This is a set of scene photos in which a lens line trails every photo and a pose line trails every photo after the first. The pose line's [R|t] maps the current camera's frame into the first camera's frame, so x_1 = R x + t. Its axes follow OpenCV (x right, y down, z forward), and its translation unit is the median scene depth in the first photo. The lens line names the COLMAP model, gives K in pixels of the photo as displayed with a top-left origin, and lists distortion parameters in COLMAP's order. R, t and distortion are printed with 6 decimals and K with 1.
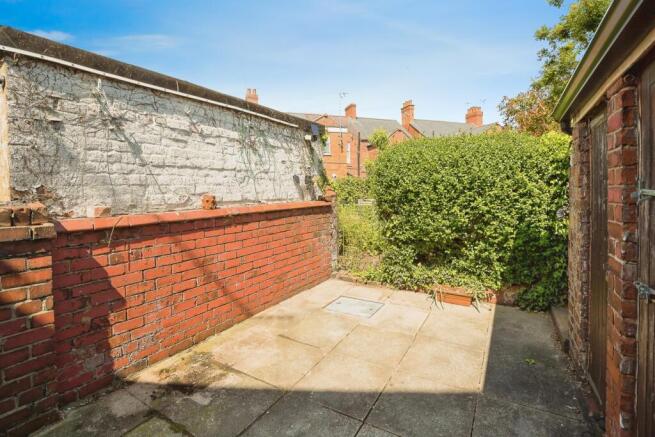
lens RADIAL K [[311.7, 0, 327.5], [0, 311.7, 201.1], [0, 0, 1]] dist [-0.000832, -0.000145]
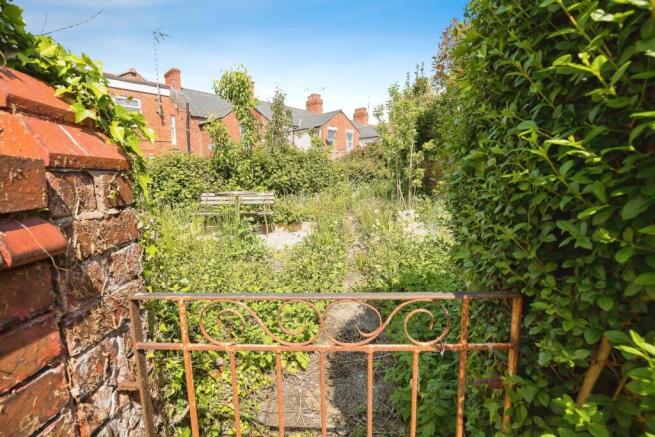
lens RADIAL K [[311.7, 0, 327.5], [0, 311.7, 201.1], [0, 0, 1]] dist [-0.000832, -0.000145]
pose [[0.865483, -0.050696, 0.498366, 0.010509], [0.038964, 0.998665, 0.033921, -0.001263], [-0.499421, -0.009940, 0.866303, 0.238616]]
